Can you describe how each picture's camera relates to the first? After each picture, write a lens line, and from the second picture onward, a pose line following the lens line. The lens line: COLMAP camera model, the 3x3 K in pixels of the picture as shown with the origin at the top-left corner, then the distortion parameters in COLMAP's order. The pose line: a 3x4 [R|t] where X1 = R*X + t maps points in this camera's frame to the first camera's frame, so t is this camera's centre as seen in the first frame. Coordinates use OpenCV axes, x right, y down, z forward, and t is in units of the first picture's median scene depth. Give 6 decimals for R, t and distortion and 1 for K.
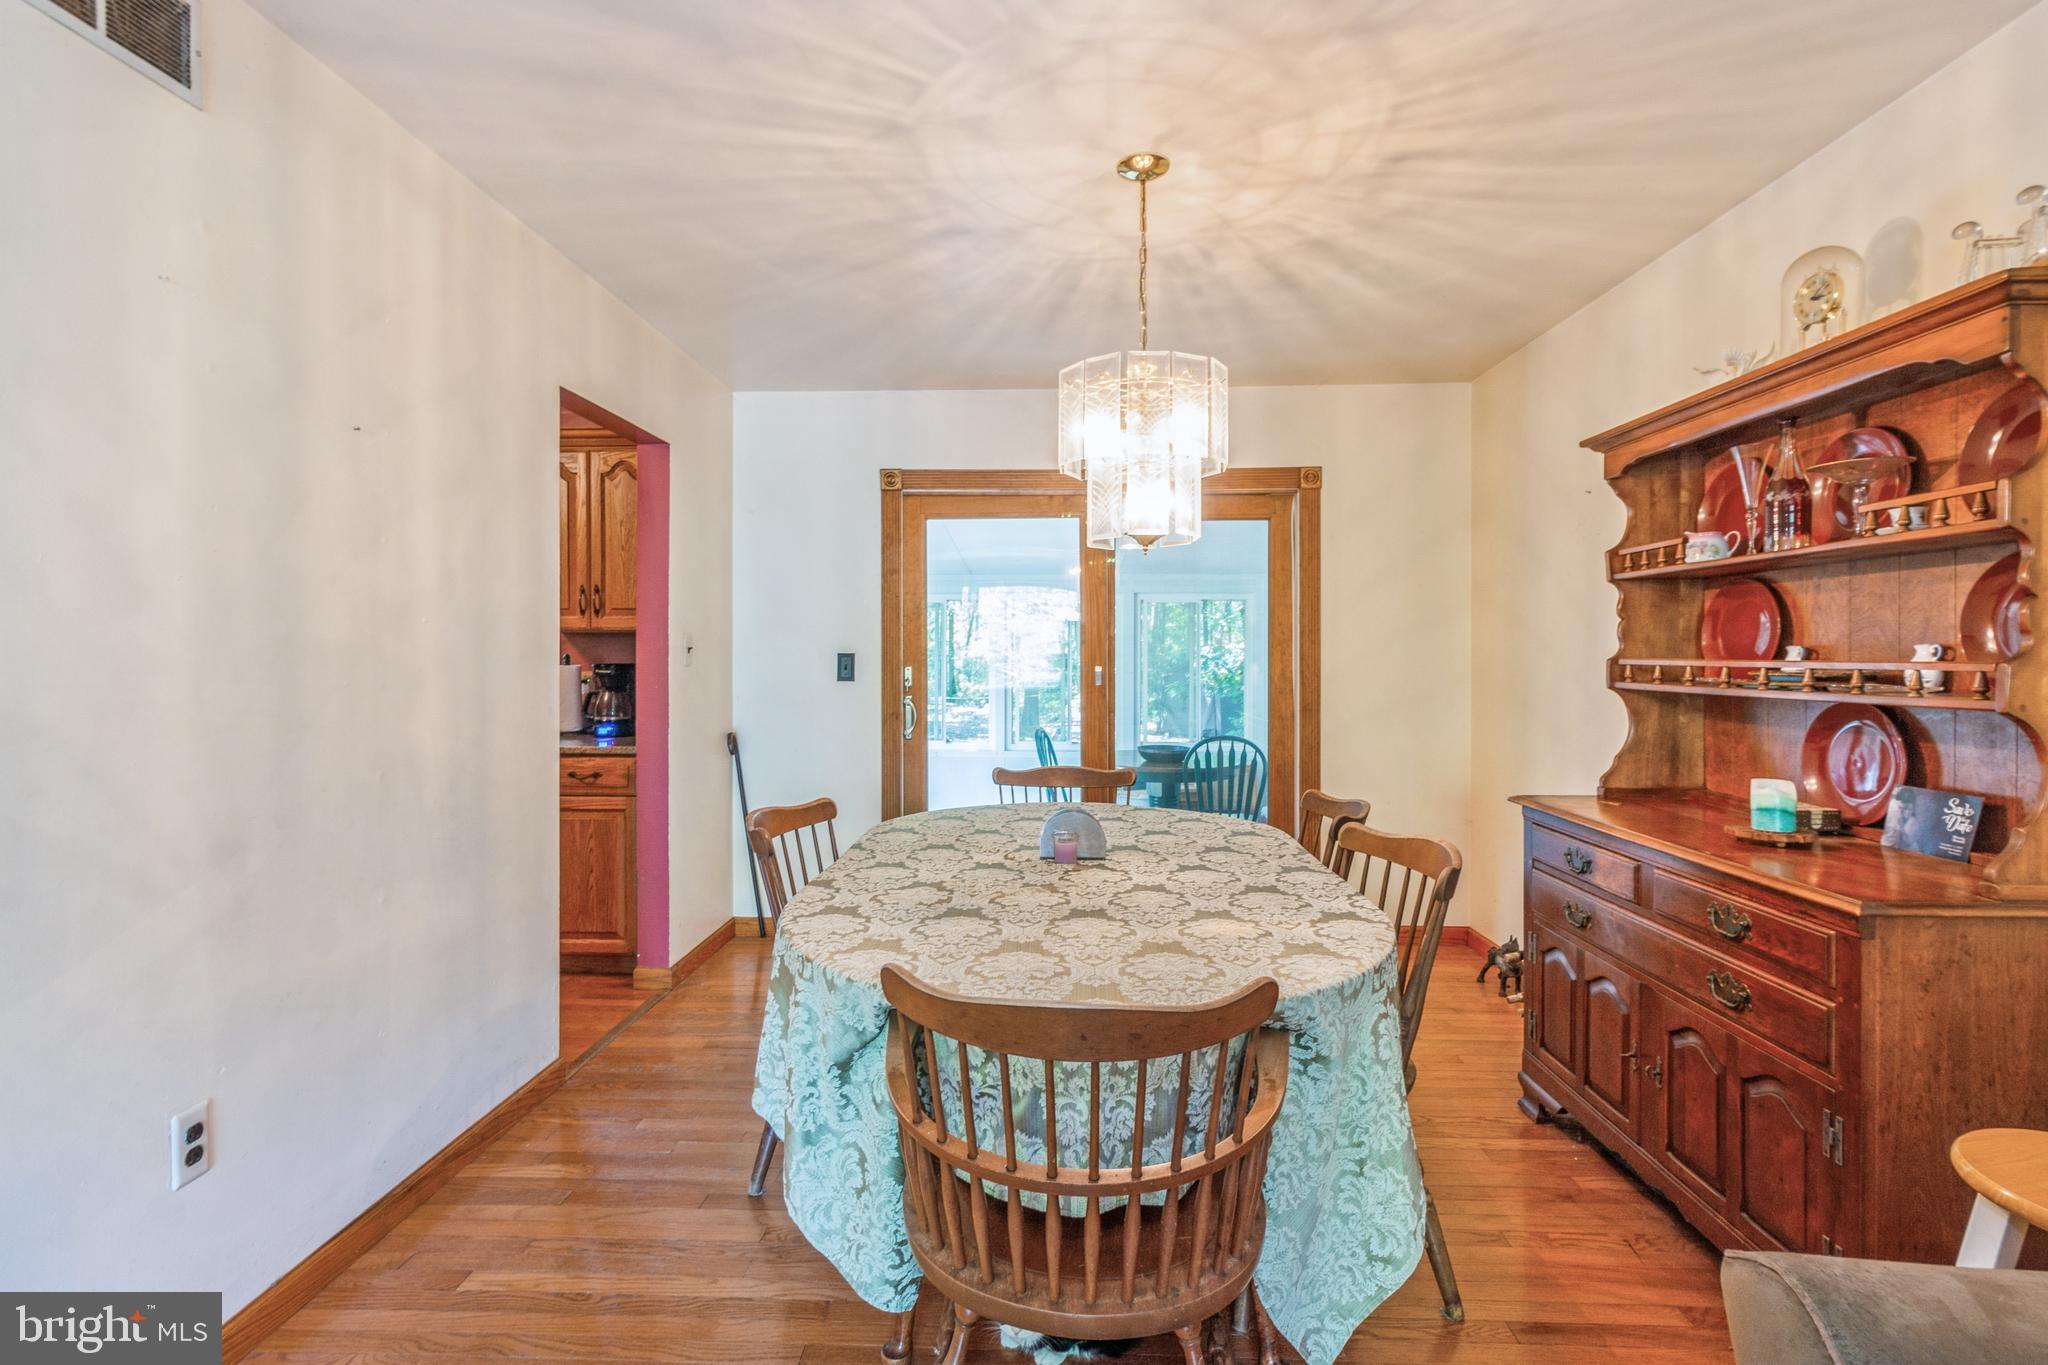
lens RADIAL K [[917.5, 0, 1029.3], [0, 917.5, 653.2], [0, 0, 1]] dist [0.002551, 0.000098]
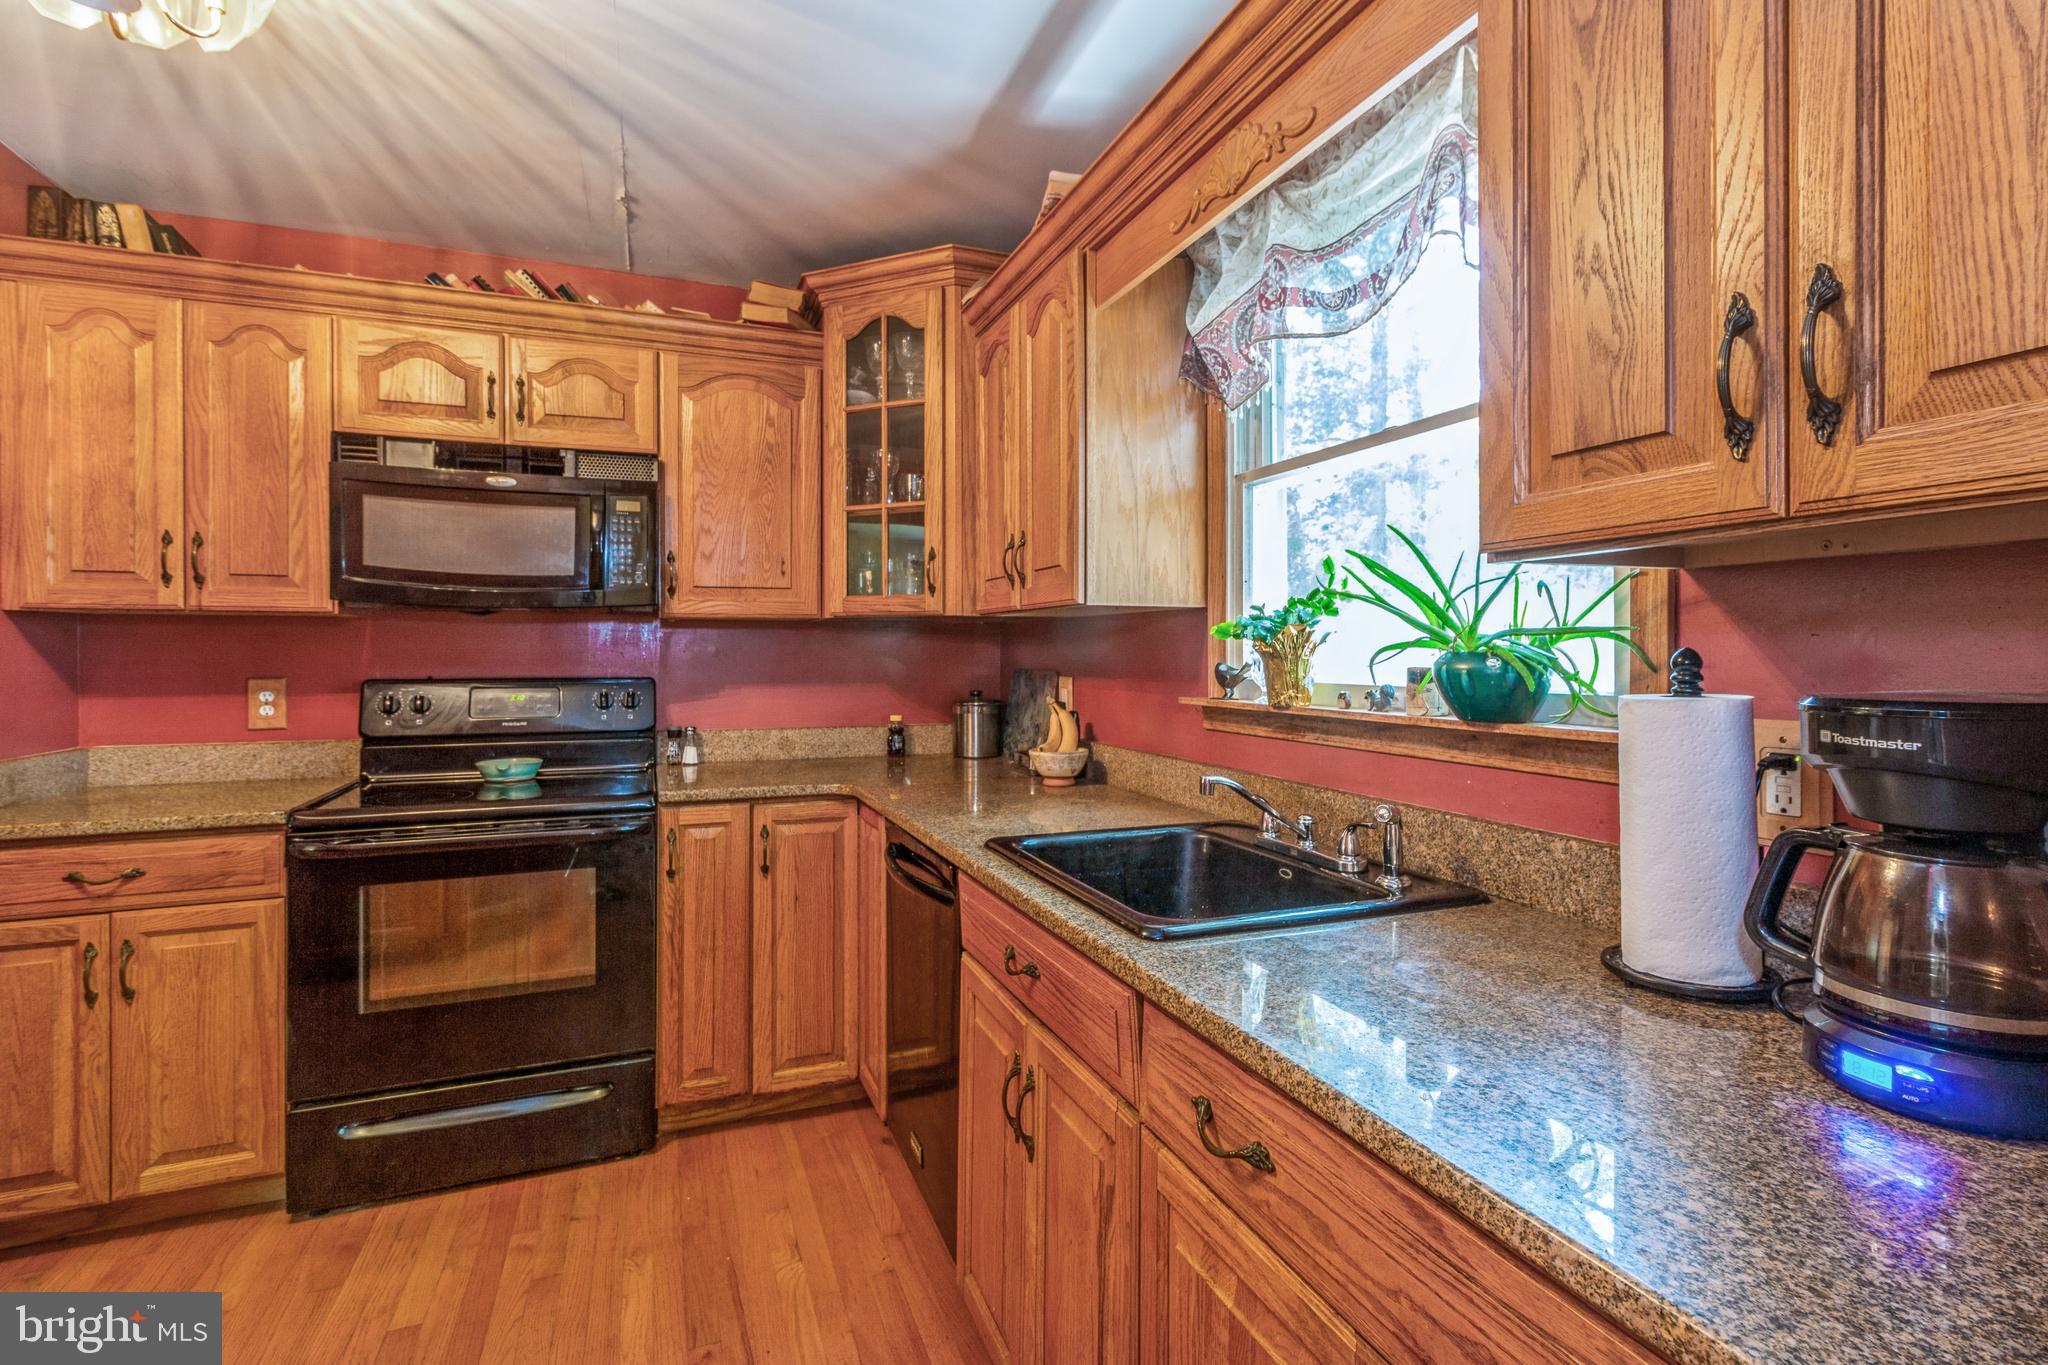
lens RADIAL K [[951.7, 0, 1022.0], [0, 951.7, 648.2], [0, 0, 1]] dist [0.008588, 0.000324]
pose [[0.397192, -0.004508, -0.917724, -0.351323], [0.002342, 0.999990, -0.003899, 0.001650], [0.917732, -0.000601, 0.397199, 0.758899]]
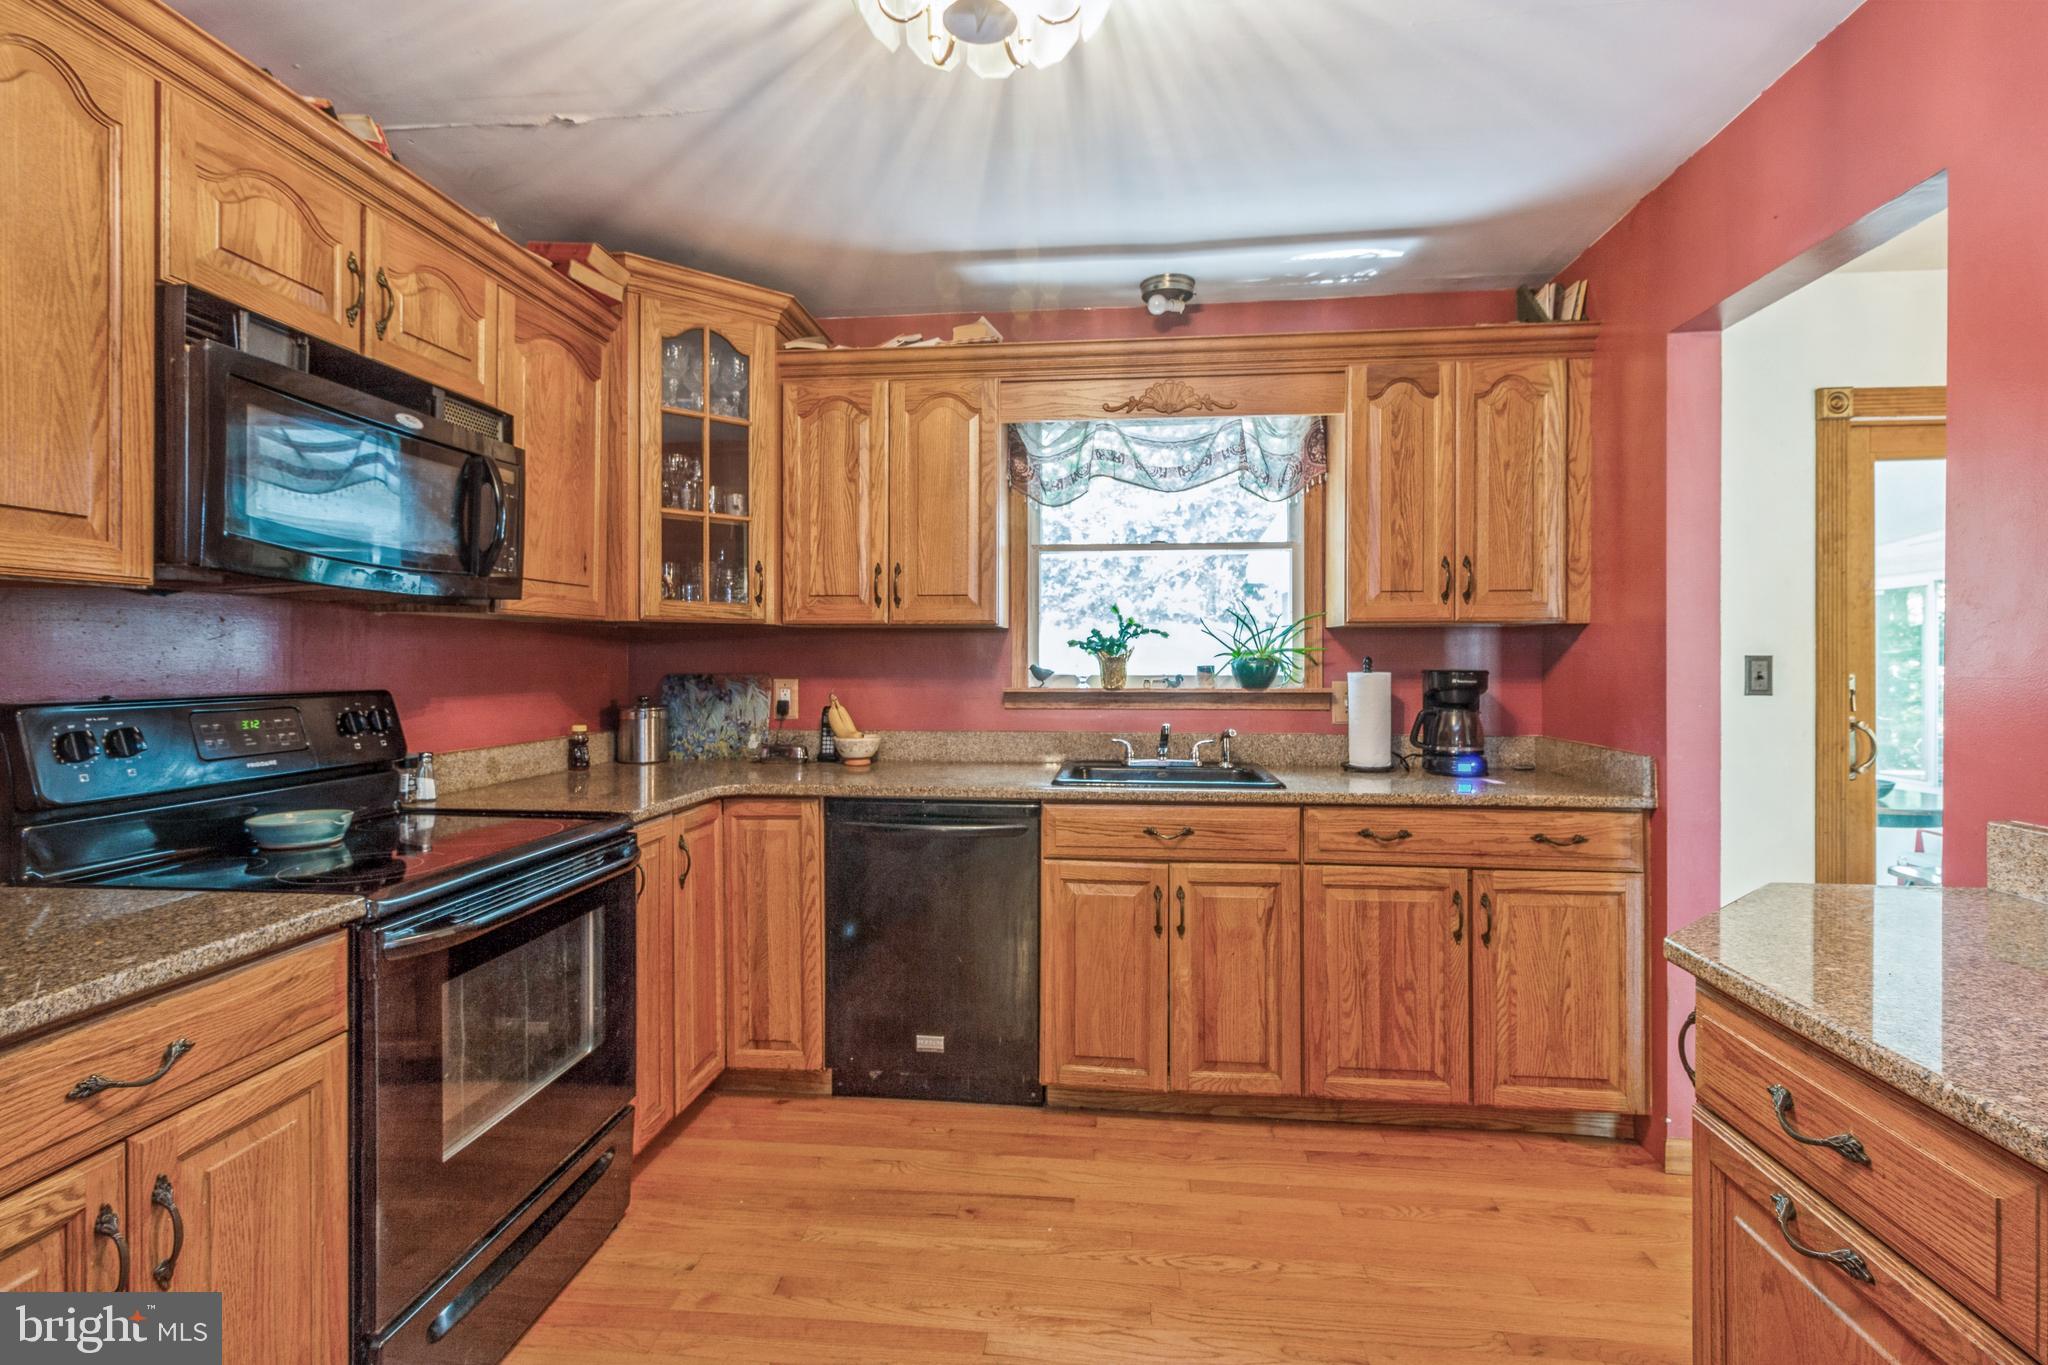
lens RADIAL K [[951.7, 0, 1022.0], [0, 951.7, 648.2], [0, 0, 1]] dist [0.008588, 0.000324]
pose [[0.998127, 0.000056, -0.061180, -0.741890], [-0.000636, 0.999955, -0.009462, 0.001747], [0.061176, 0.009483, 0.998082, 0.257475]]
